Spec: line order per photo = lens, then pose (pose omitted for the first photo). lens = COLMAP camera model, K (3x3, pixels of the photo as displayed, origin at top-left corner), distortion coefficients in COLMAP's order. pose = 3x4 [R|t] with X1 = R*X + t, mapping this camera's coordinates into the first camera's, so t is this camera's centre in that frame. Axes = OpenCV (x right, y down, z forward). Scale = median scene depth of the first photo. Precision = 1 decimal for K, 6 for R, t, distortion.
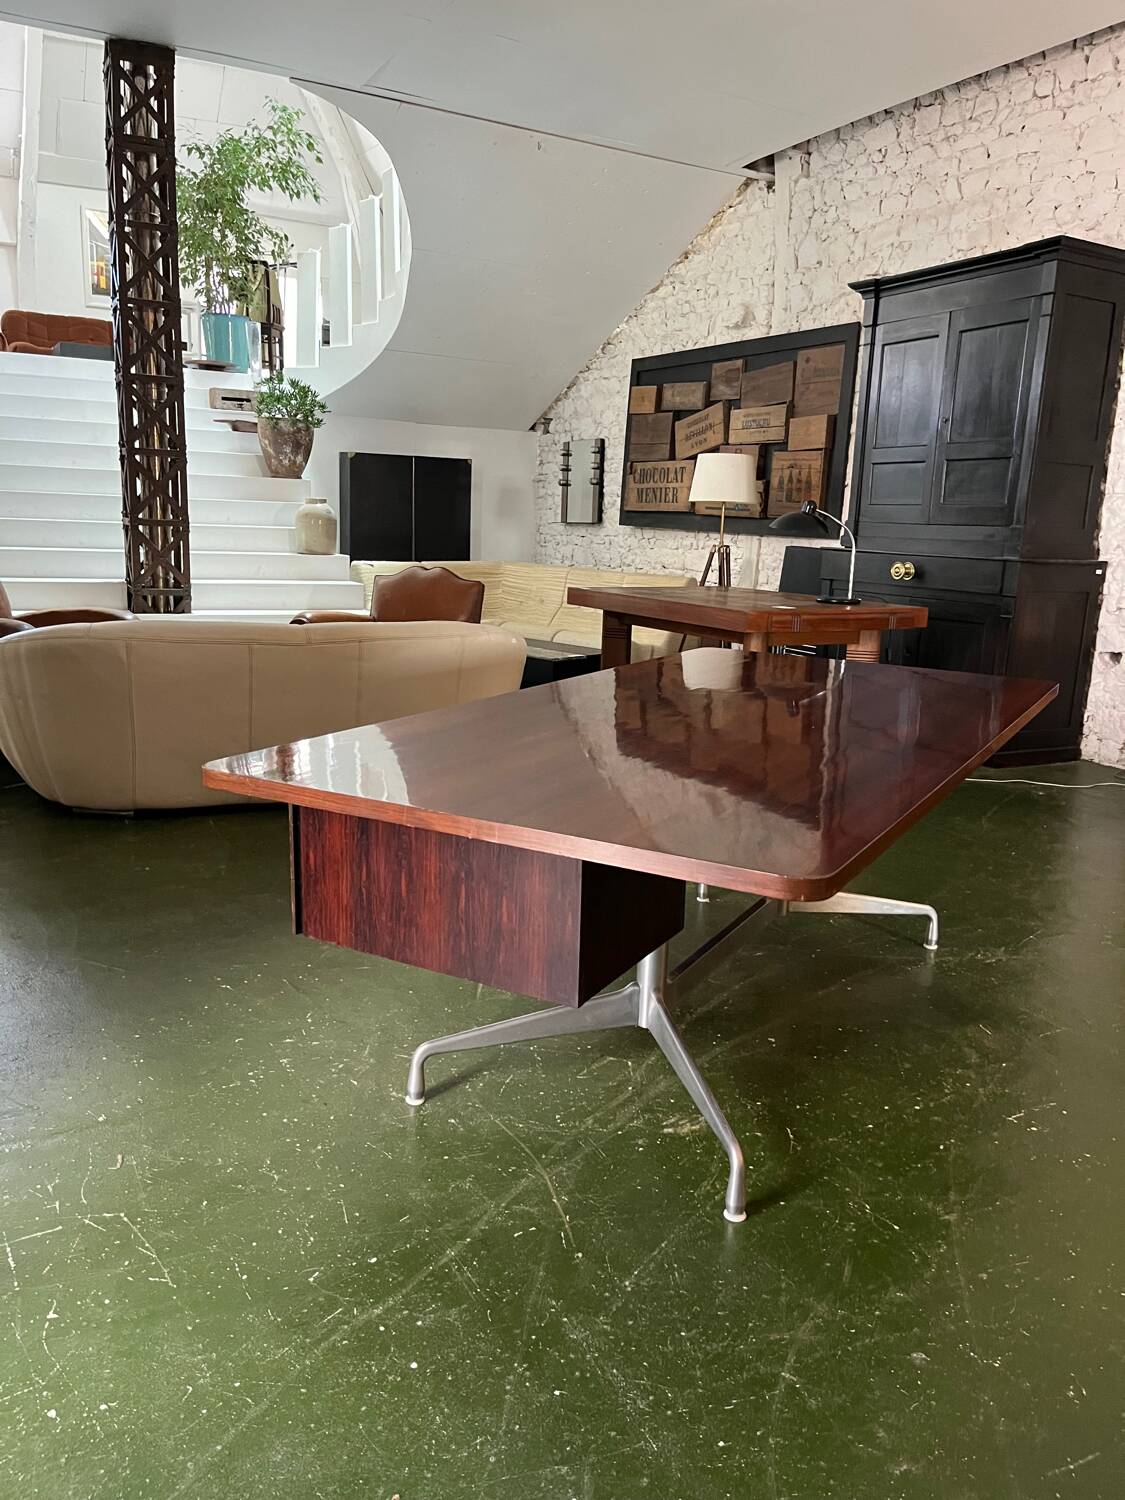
lens RADIAL K [[1143.9, 0, 563.1], [0, 1143.9, 777.0], [0, 0, 1]] dist [0.072582, -0.072373]
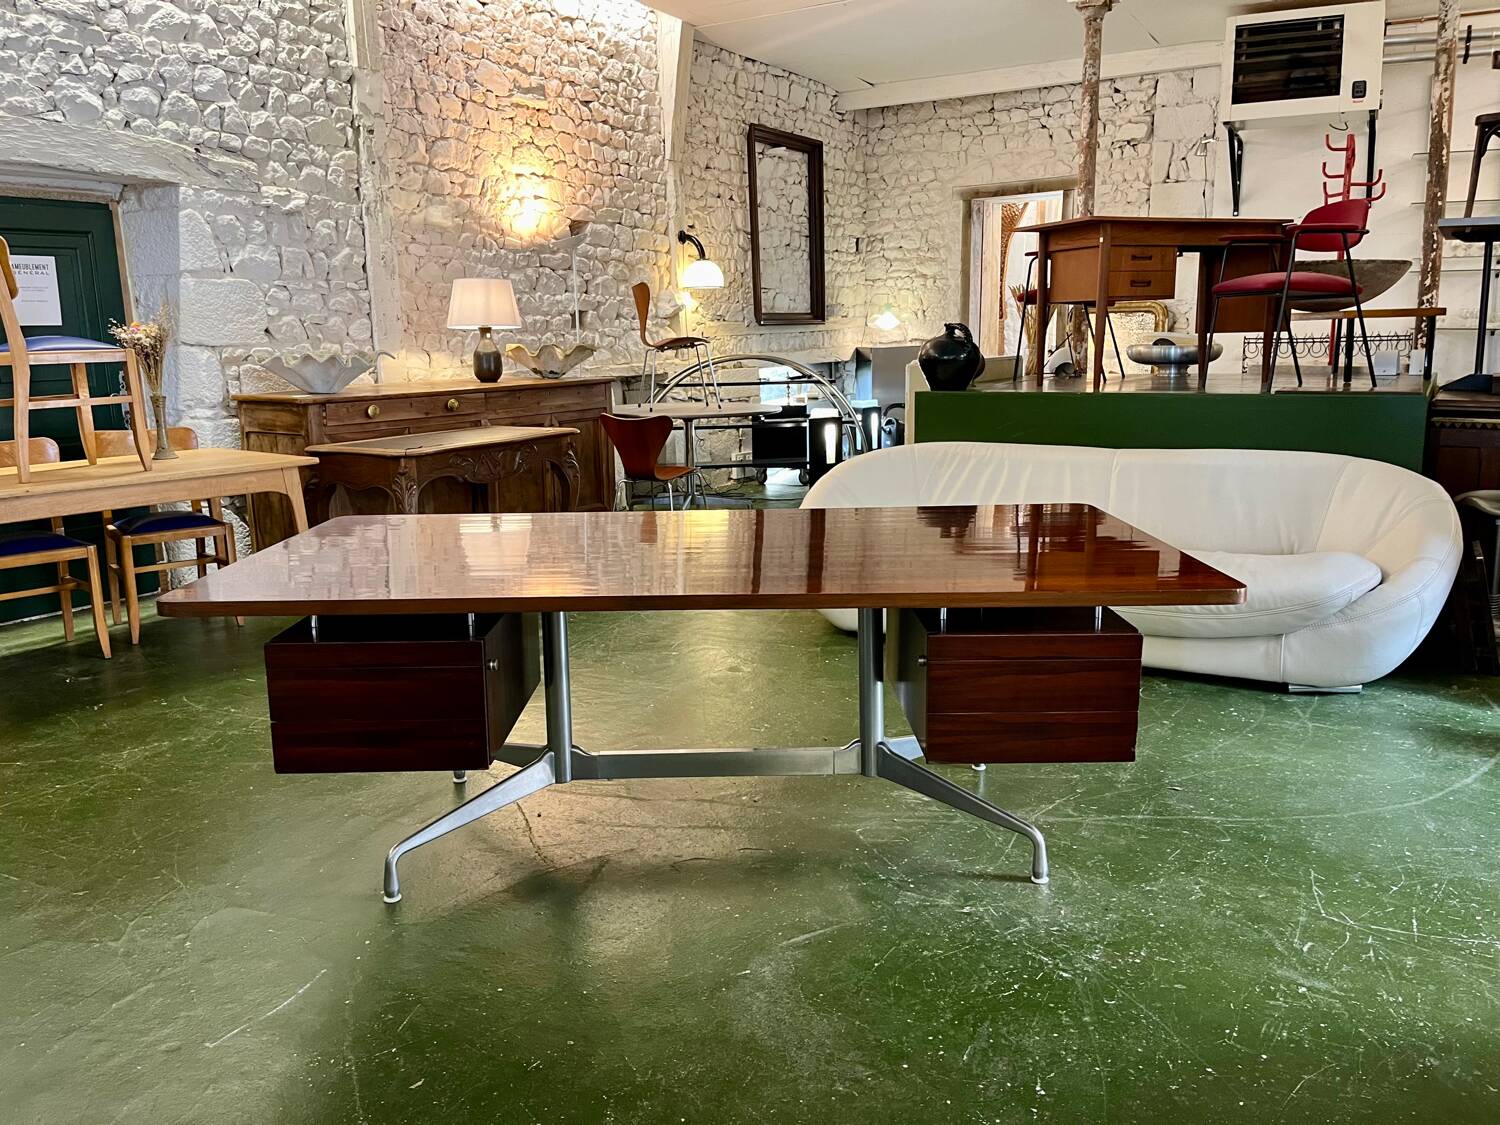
lens RADIAL K [[1096.2, 0, 750.0], [0, 1096.2, 562.5], [0, 0, 1]] dist [0.054602, -0.078326]
pose [[-0.506840, -0.188152, 0.841256, -0.264249], [0.201144, 0.923139, 0.327652, -0.134029], [-0.838244, 0.335281, -0.430038, 0.501729]]
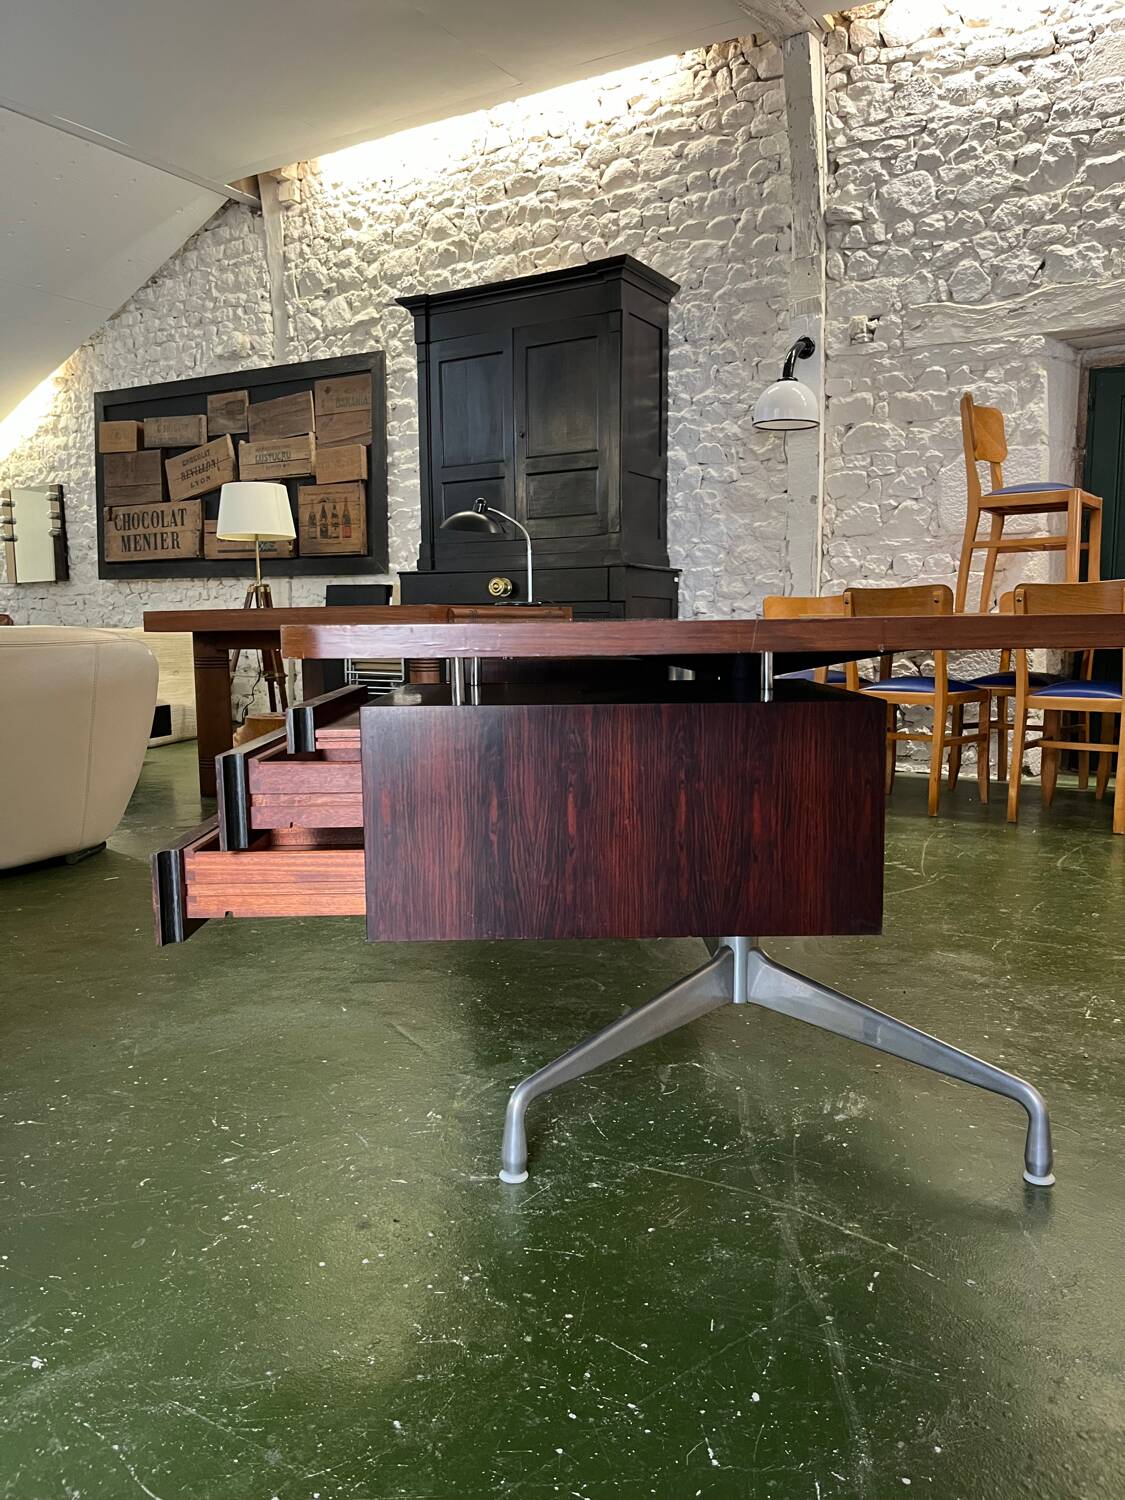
lens RADIAL K [[1143.9, 0, 563.1], [0, 1143.9, 777.0], [0, 0, 1]] dist [0.072582, -0.072373]
pose [[0.861822, -0.105890, 0.496034, -0.126444], [0.149790, 0.987480, -0.049449, 0.028928], [-0.484588, 0.116917, 0.866894, 0.121725]]
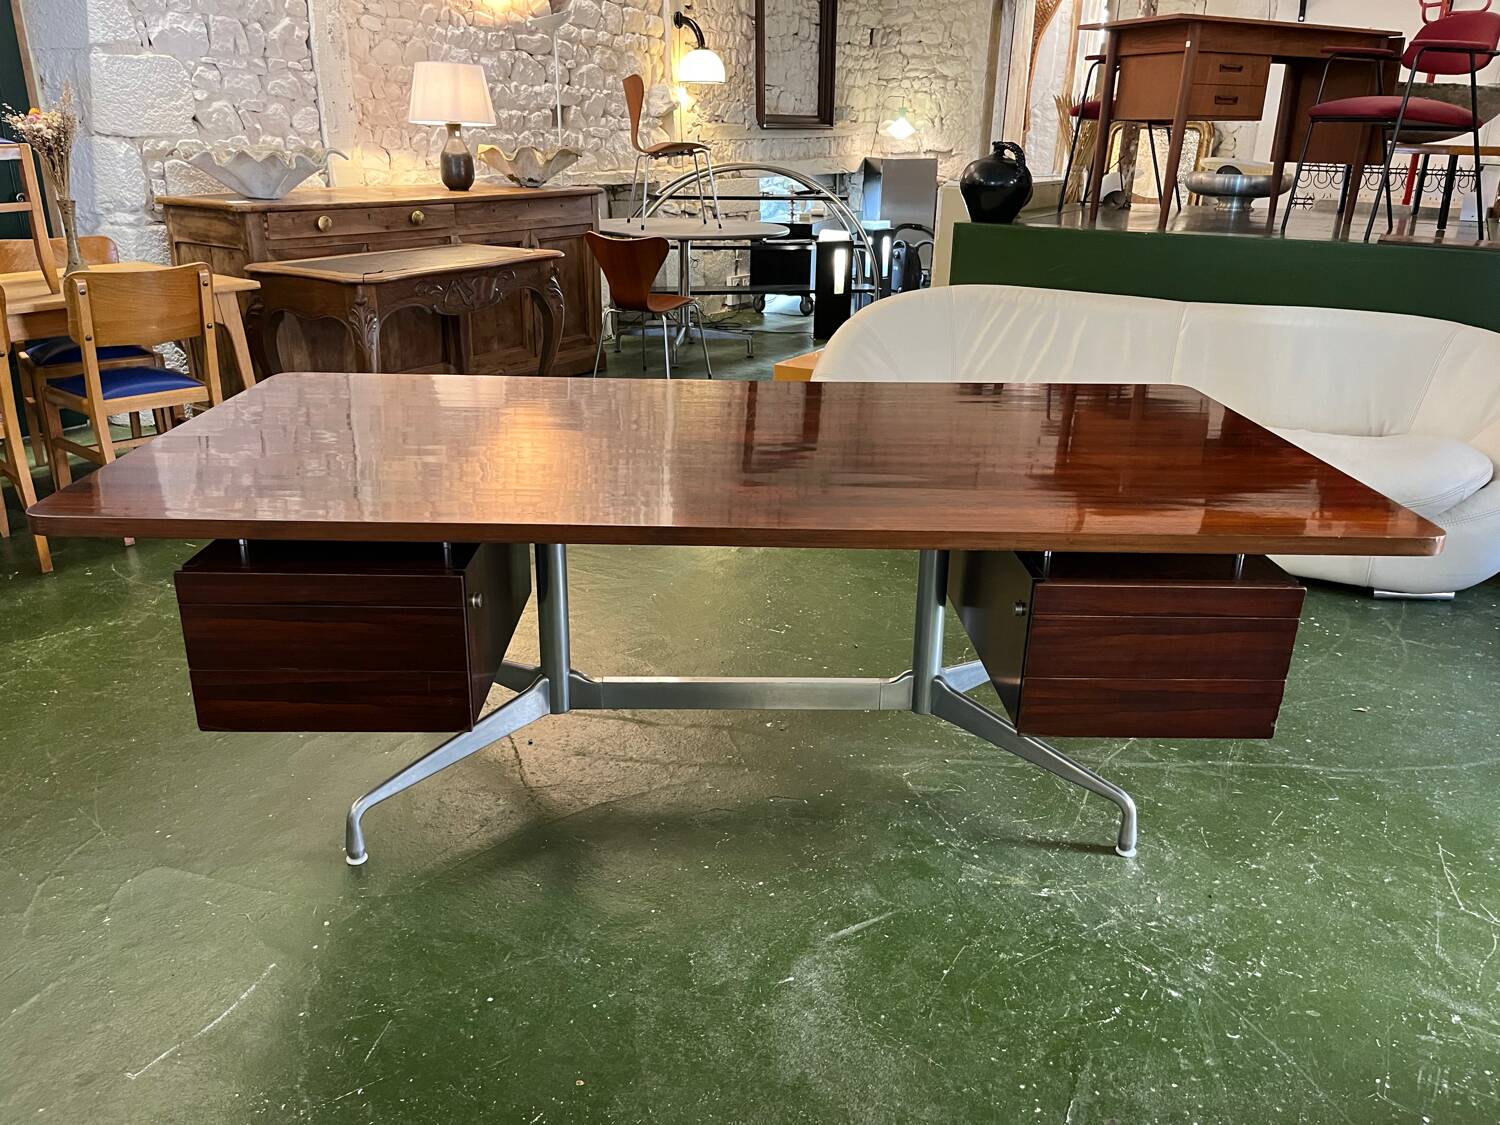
lens RADIAL K [[1101.7, 0, 755.1], [0, 1101.7, 565.1], [0, 0, 1]] dist [0.065559, -0.089733]
pose [[-0.521274, -0.338917, 0.783204, -0.193139], [0.164518, 0.860632, 0.481920, -0.134952], [-0.837381, 0.380064, -0.392867, 0.480281]]
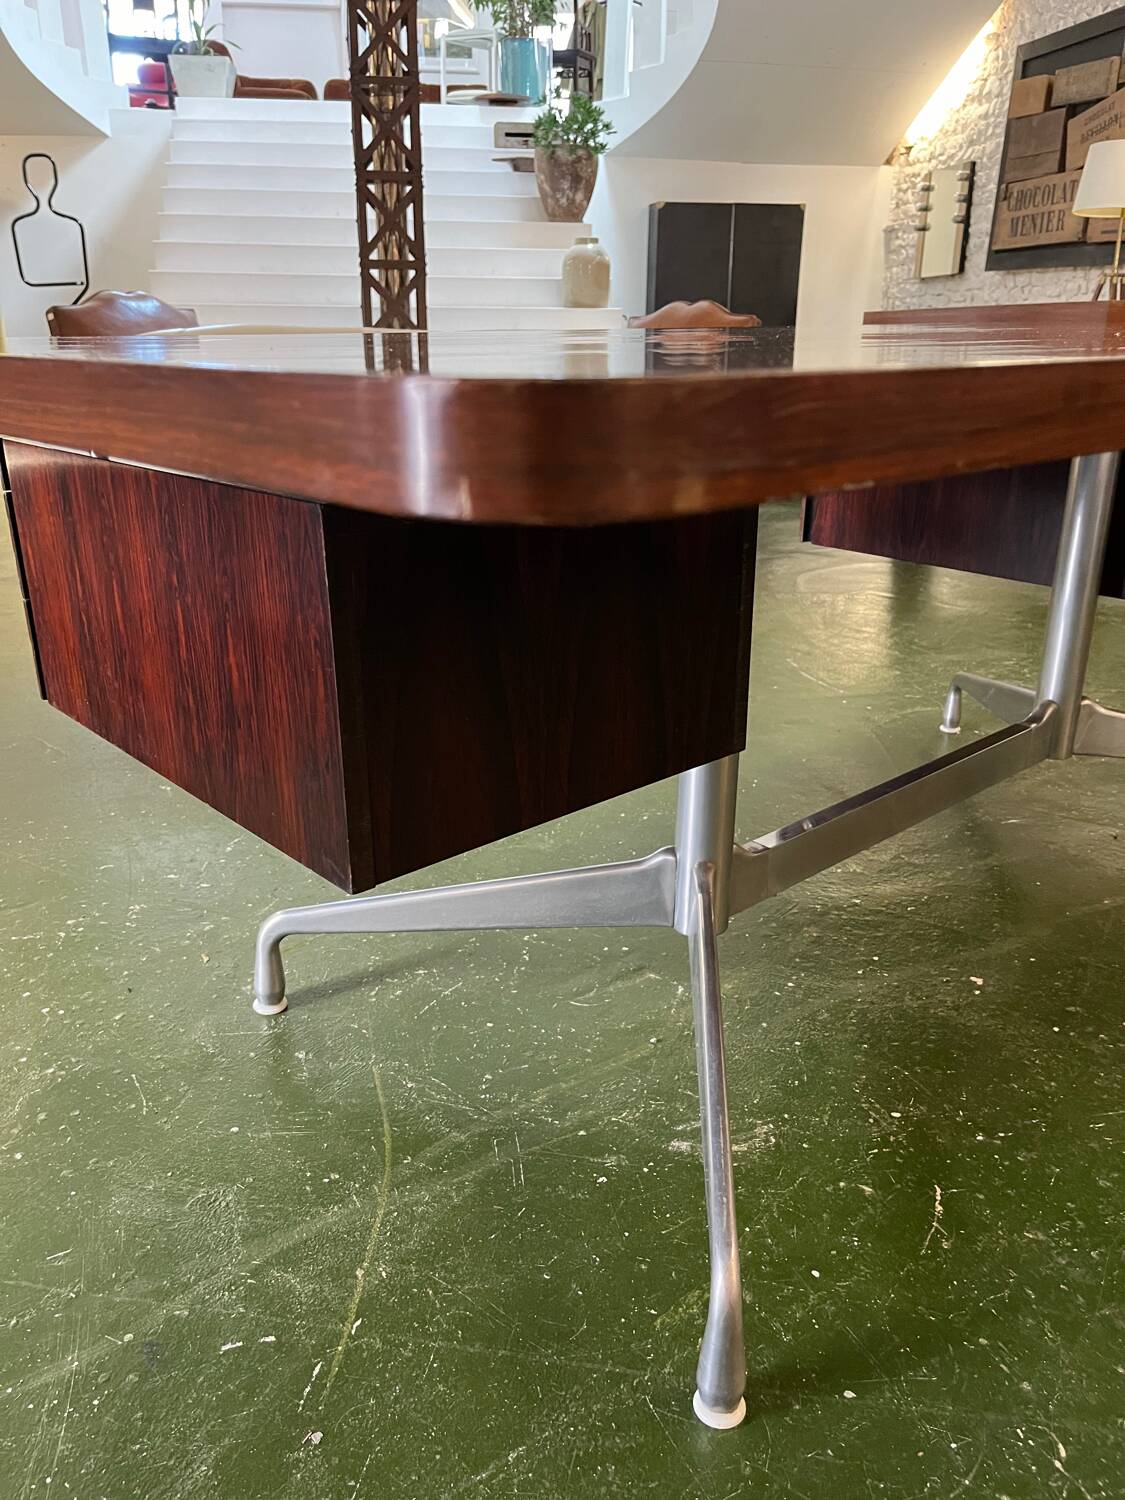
lens RADIAL K [[1141.4, 0, 549.6], [0, 1141.4, 755.8], [0, 0, 1]] dist [0.087277, -0.125632]
pose [[0.946634, 0.083317, -0.311356, 0.054072], [-0.044329, 0.990487, 0.130270, 0.023477], [0.319248, -0.109516, 0.941322, 0.160686]]
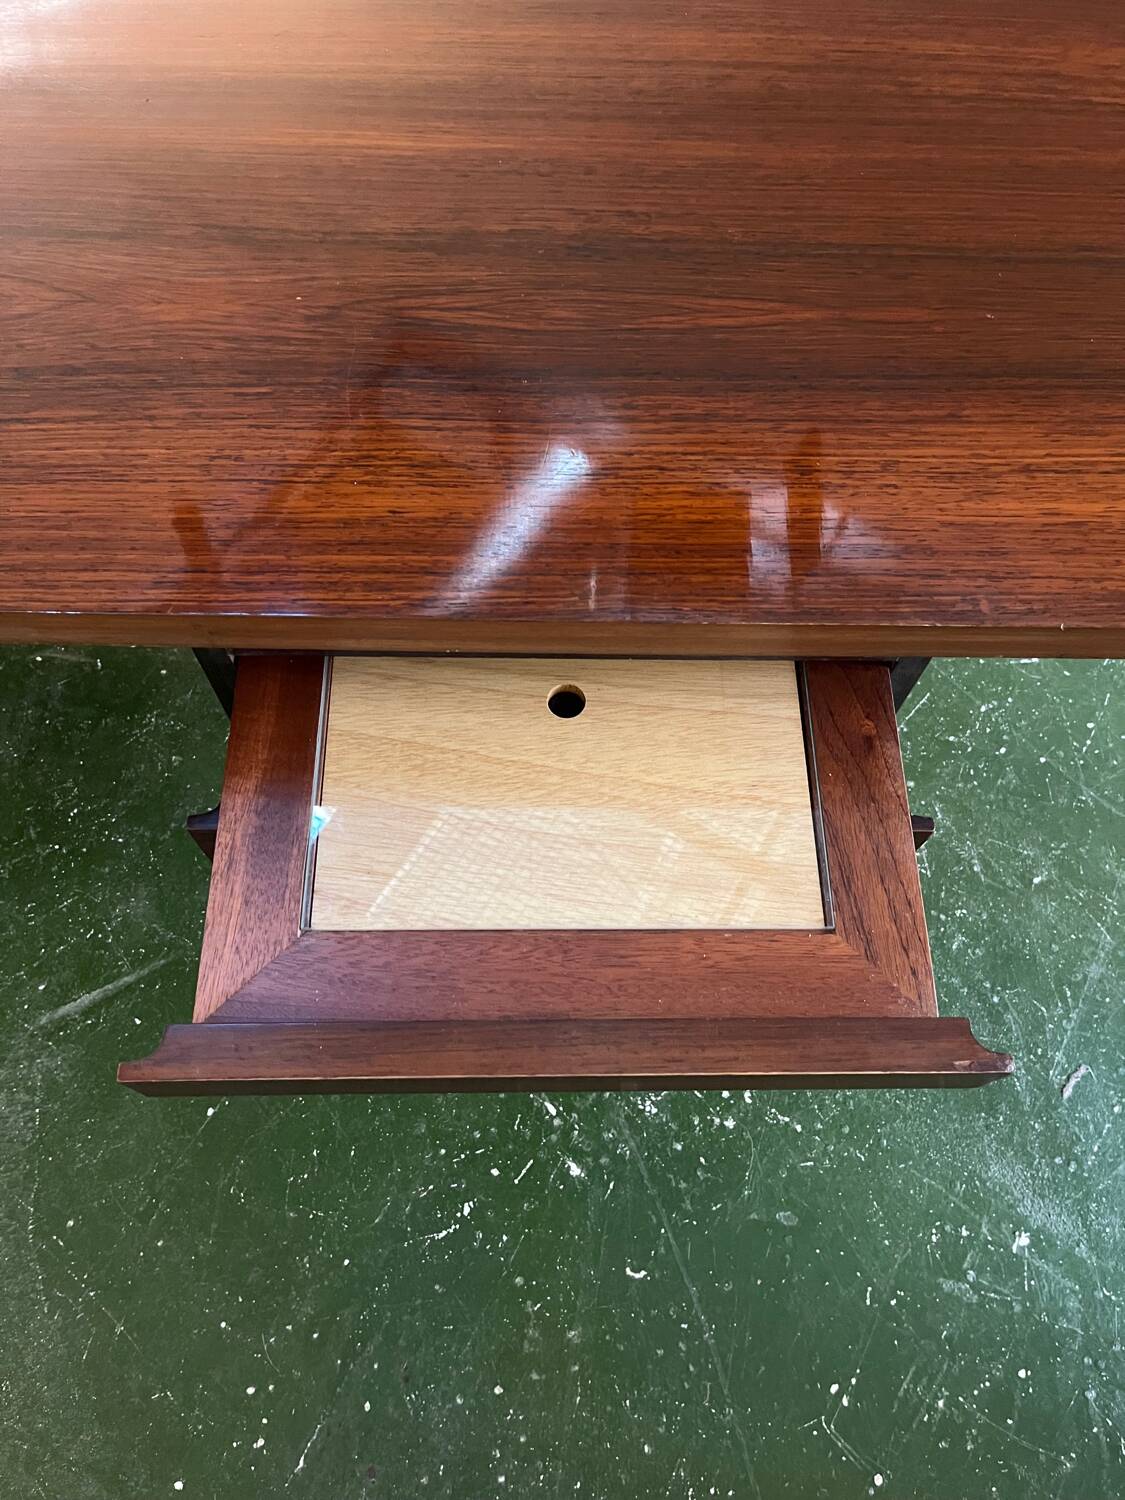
lens RADIAL K [[1101.7, 0, 562.5], [0, 1101.7, 750.0], [0, 0, 1]] dist [0.065559, -0.089733]
pose [[-0.505584, -0.798860, 0.325896, -0.084417], [0.151730, 0.289515, 0.945071, -0.076673], [-0.849331, 0.527261, -0.025163, 0.318952]]
